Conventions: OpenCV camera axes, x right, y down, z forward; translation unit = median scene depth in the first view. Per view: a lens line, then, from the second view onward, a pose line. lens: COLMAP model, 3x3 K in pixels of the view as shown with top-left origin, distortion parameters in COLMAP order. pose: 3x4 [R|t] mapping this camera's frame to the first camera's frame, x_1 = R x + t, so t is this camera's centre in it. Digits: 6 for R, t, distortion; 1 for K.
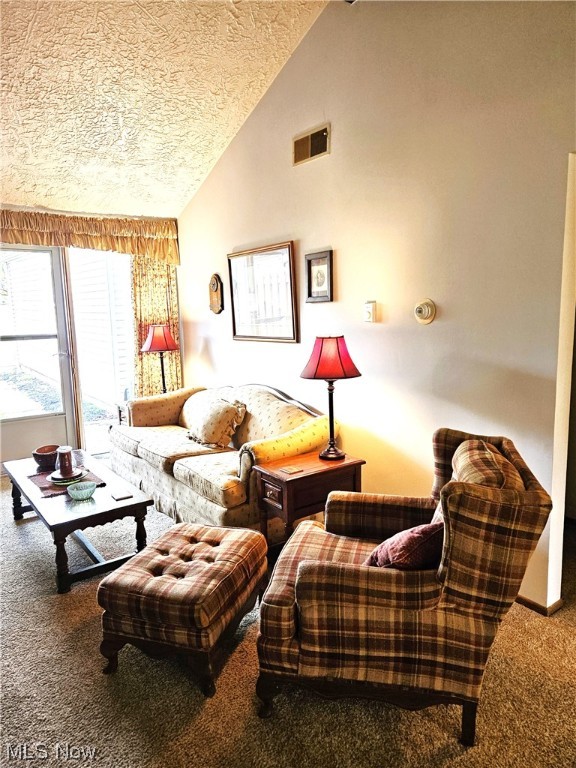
lens RADIAL K [[542.6, 0, 288.0], [0, 542.6, 384.0], [0, 0, 1]] dist [0.102226, -0.073643]
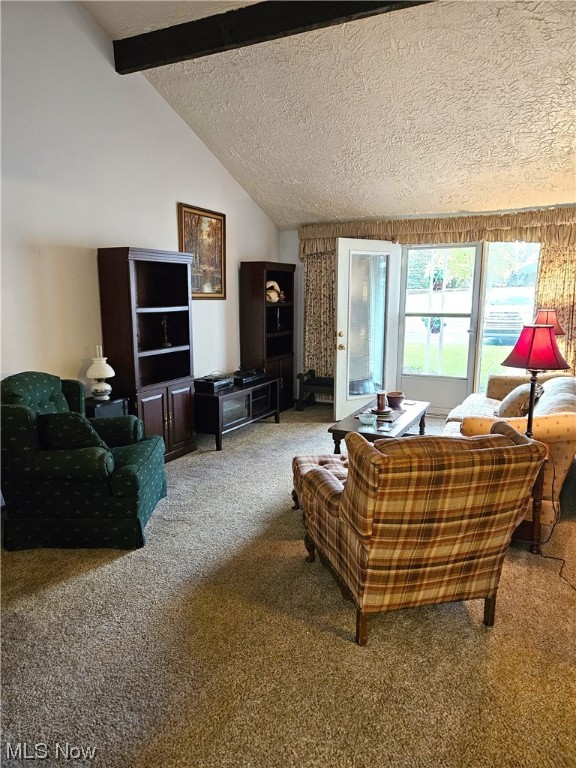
lens RADIAL K [[542.6, 0, 288.0], [0, 542.6, 384.0], [0, 0, 1]] dist [0.102226, -0.073643]
pose [[0.447065, 0.170952, -0.878014, 0.517778], [-0.144248, 0.982499, 0.117848, -0.023599], [0.882794, 0.073966, 0.463900, 0.091548]]
